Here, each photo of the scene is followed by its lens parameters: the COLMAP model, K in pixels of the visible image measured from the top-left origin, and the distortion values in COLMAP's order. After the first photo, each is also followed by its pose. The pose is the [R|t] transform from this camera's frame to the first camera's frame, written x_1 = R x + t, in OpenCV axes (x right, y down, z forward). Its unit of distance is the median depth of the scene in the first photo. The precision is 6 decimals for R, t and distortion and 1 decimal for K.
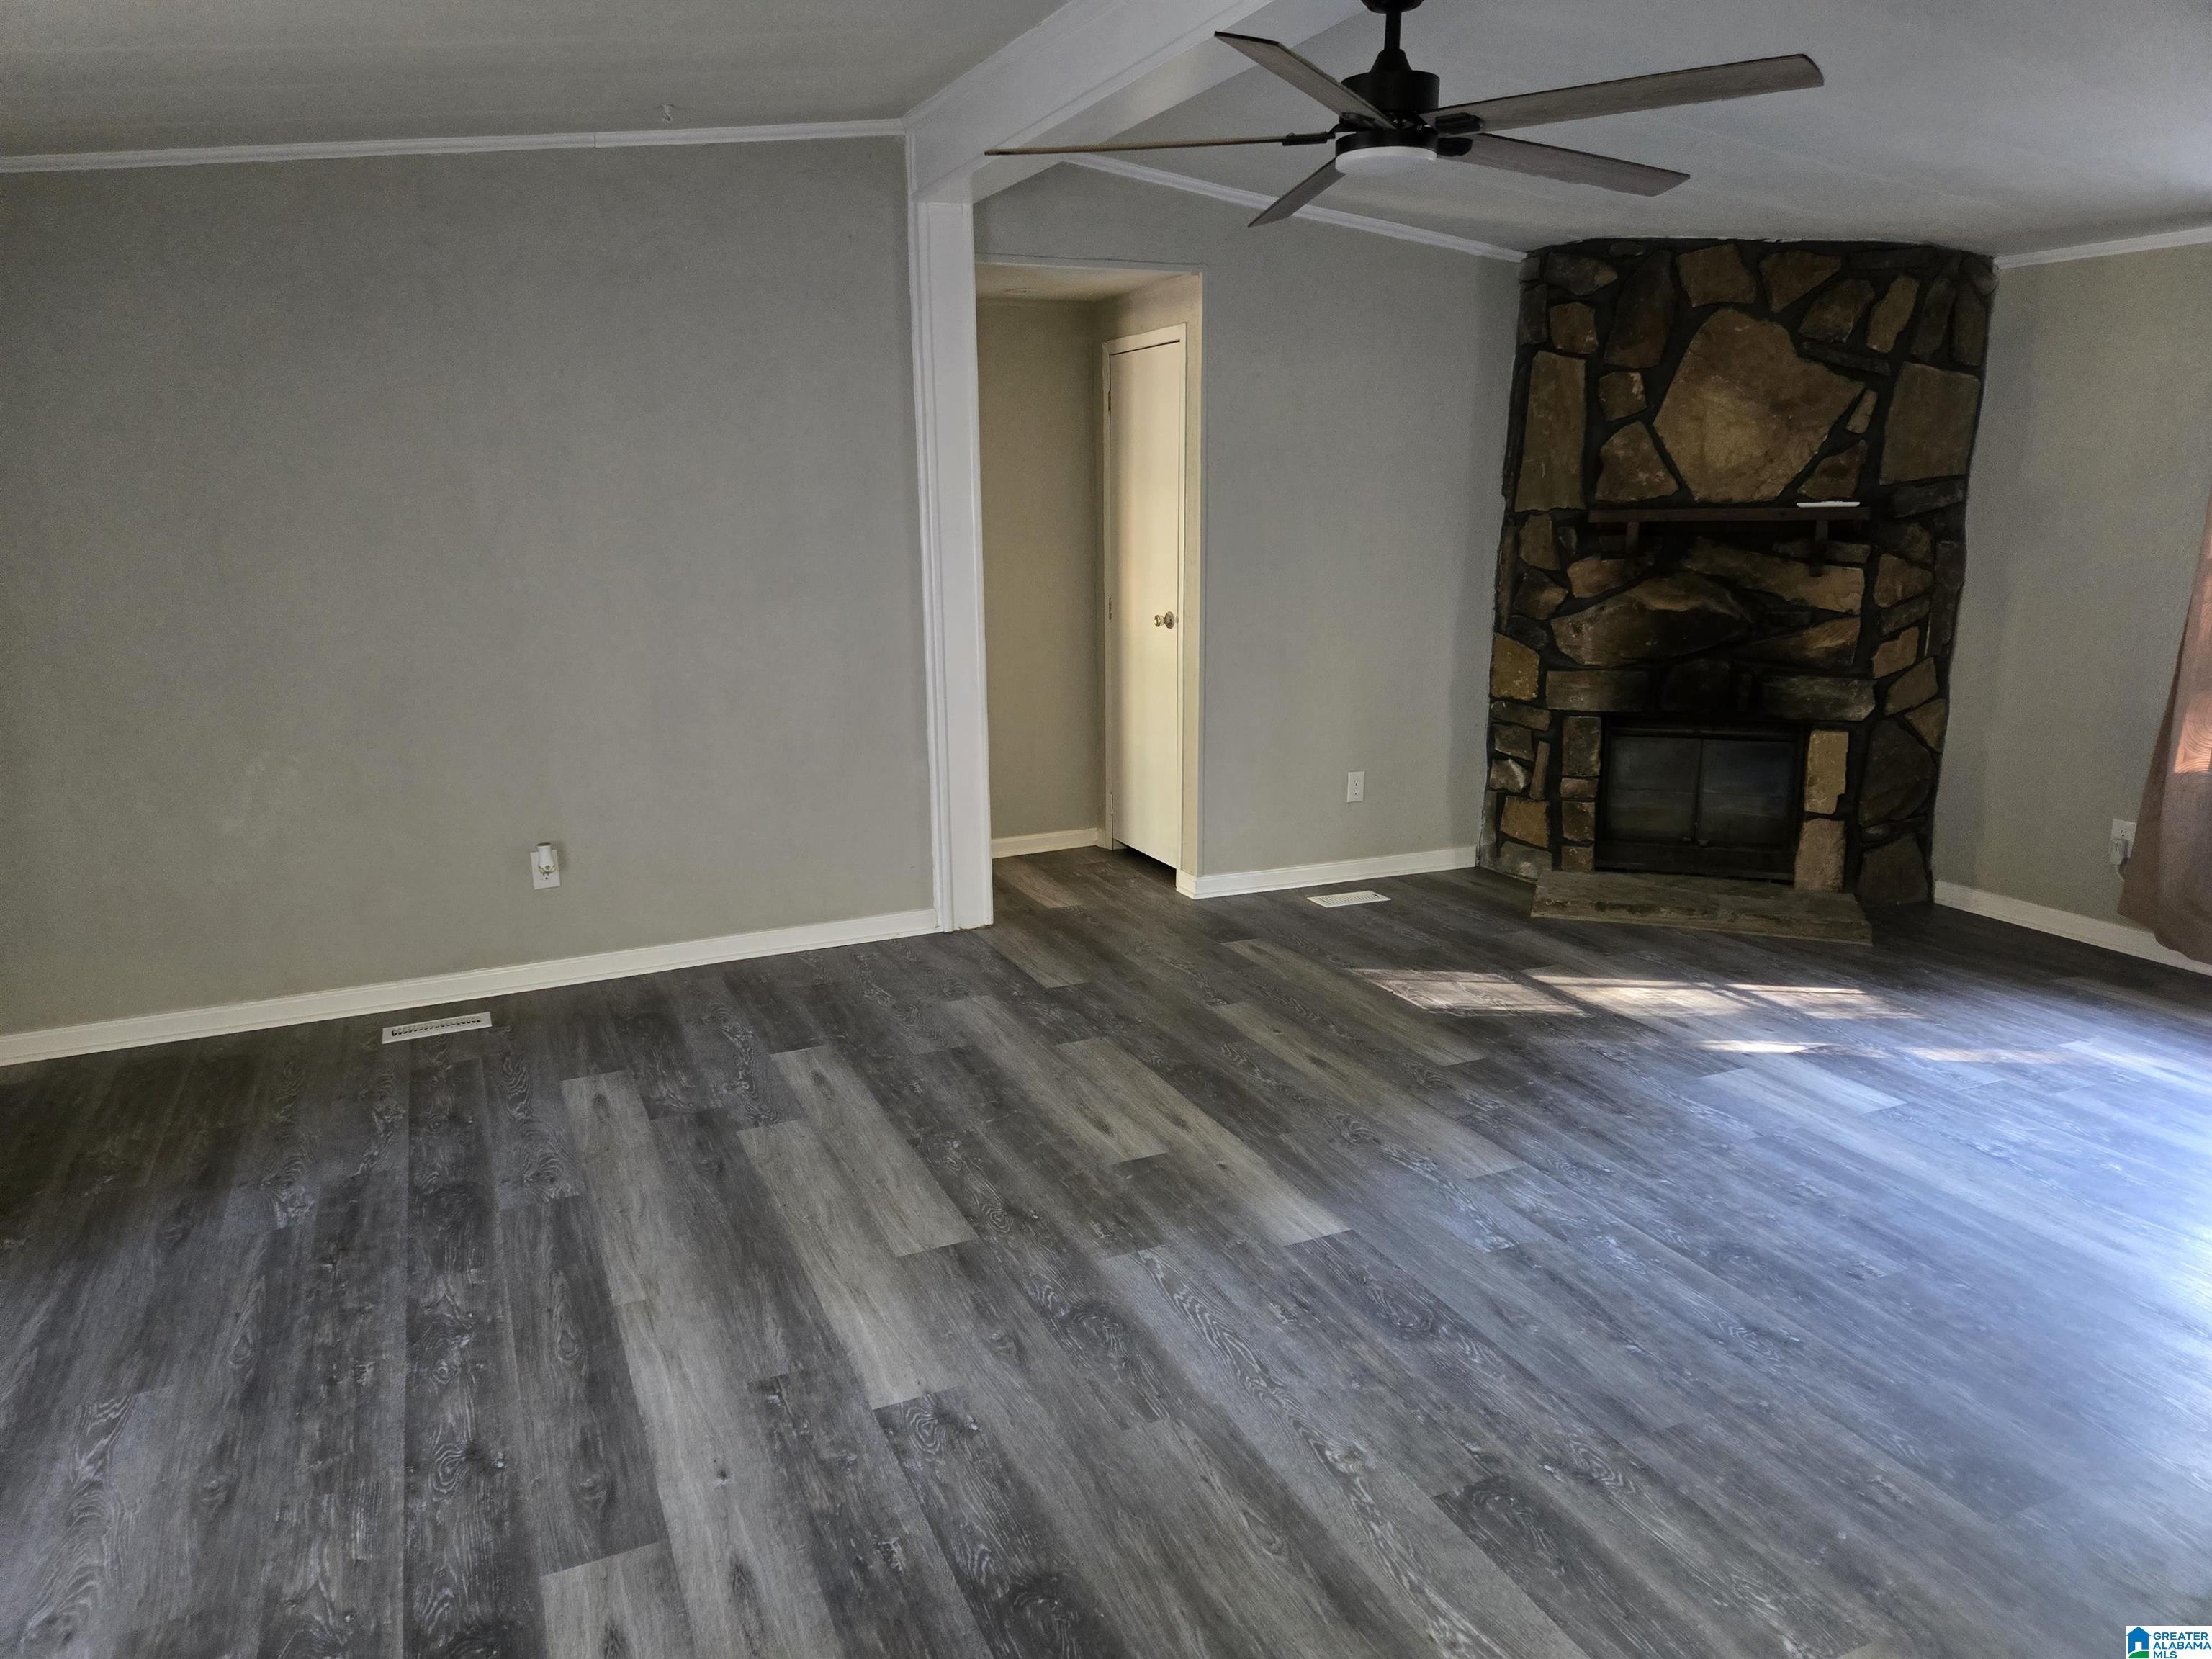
lens RADIAL K [[1464.3, 0, 1107.0], [0, 1464.3, 832.8], [0, 0, 1]] dist [0.004961, -0.006467]
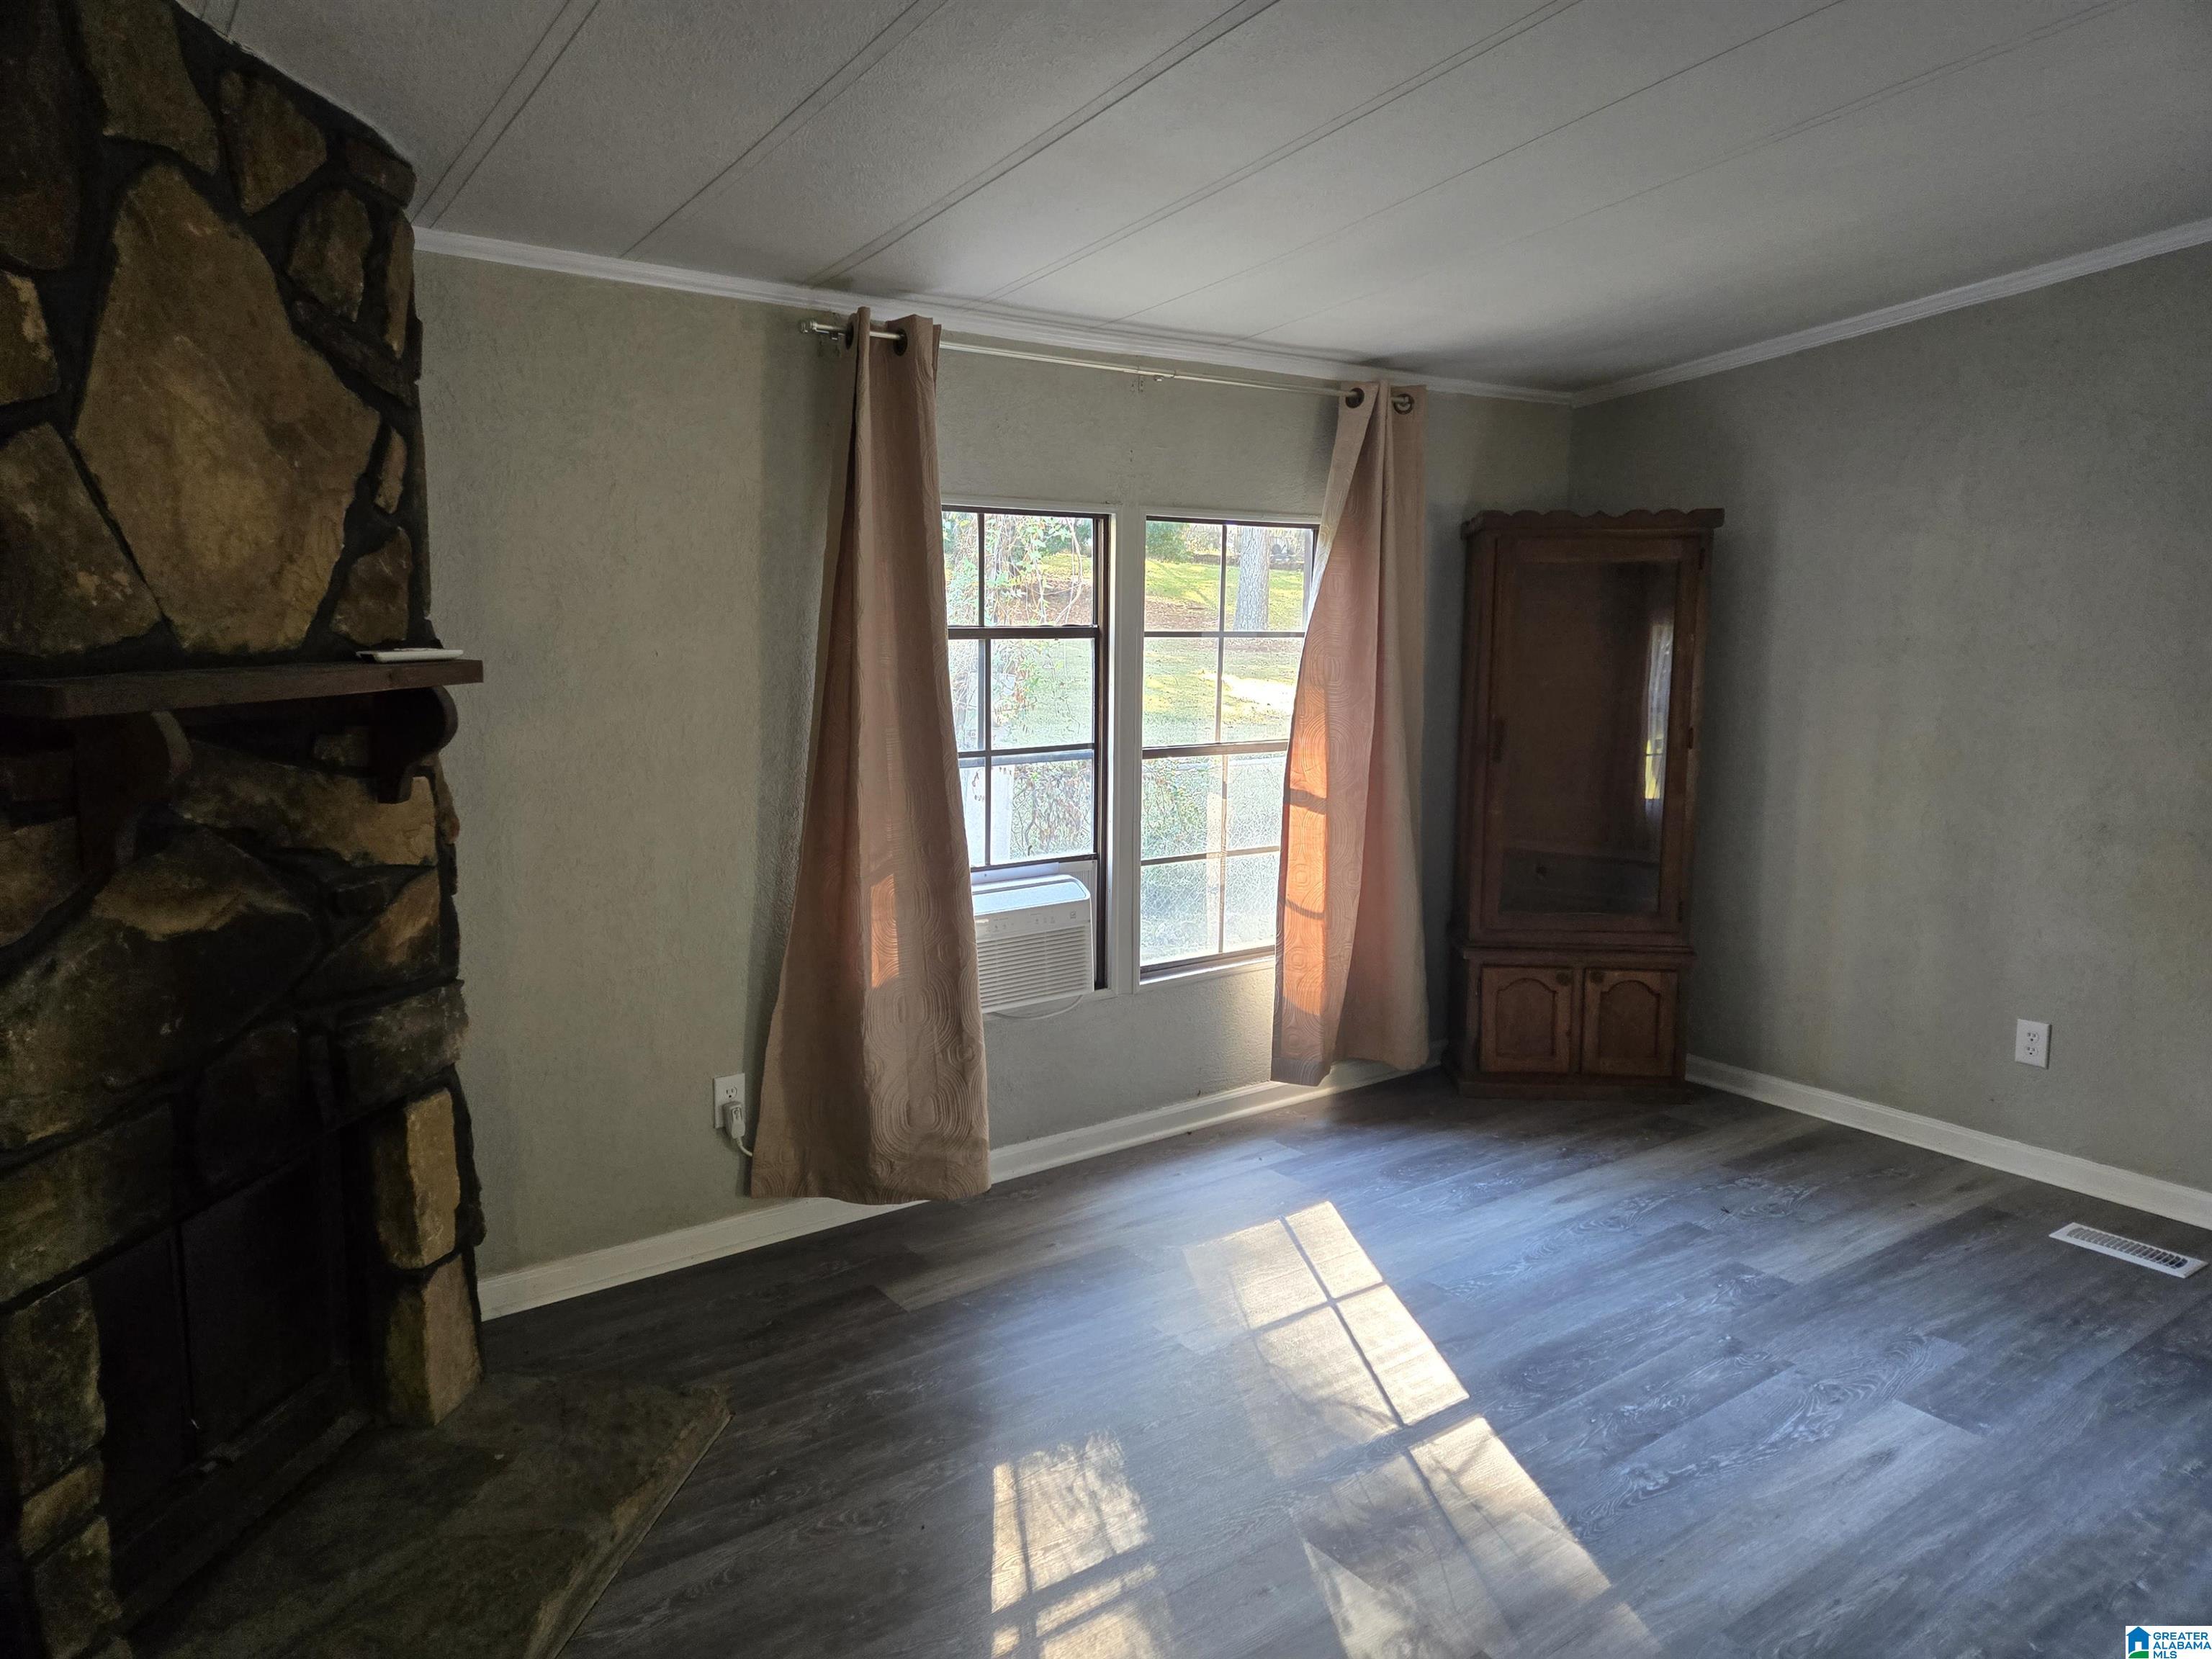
lens RADIAL K [[1464.3, 0, 1101.6], [0, 1464.3, 821.3], [0, 0, 1]] dist [0.004961, -0.006467]
pose [[-0.174901, -0.123102, 0.976860, -0.025803], [0.229988, 0.959598, 0.162105, -0.192106], [-0.957348, 0.253018, -0.139522, 0.842262]]
